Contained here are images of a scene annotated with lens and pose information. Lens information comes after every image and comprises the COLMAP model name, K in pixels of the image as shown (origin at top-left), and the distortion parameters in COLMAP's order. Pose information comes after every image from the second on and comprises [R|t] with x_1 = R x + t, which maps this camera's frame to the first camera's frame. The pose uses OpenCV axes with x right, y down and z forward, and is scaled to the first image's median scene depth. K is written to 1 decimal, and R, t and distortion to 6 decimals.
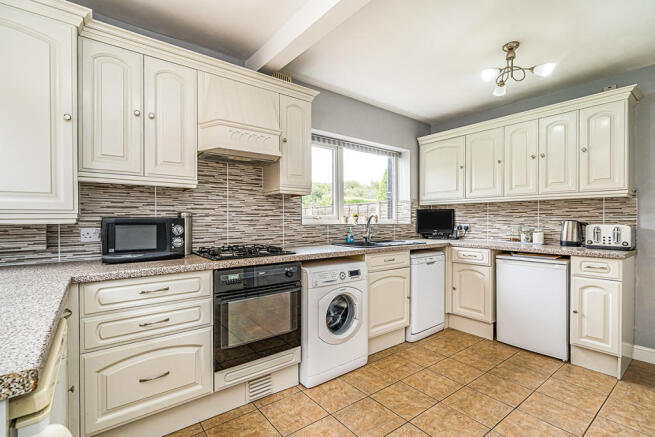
lens RADIAL K [[299.7, 0, 327.5], [0, 299.7, 222.7], [0, 0, 1]] dist [0.000753, 0.000242]
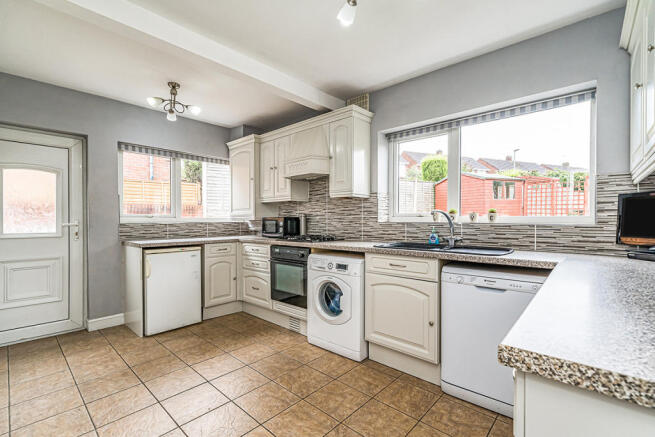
lens RADIAL K [[299.7, 0, 327.7], [0, 299.7, 218.5], [0, 0, 1]] dist [0.000753, 0.000242]
pose [[0.175614, 0.000882, -0.984459, 1.148390], [-0.001707, 0.999998, 0.000592, -0.008207], [0.984458, 0.001577, 0.175615, 0.754213]]
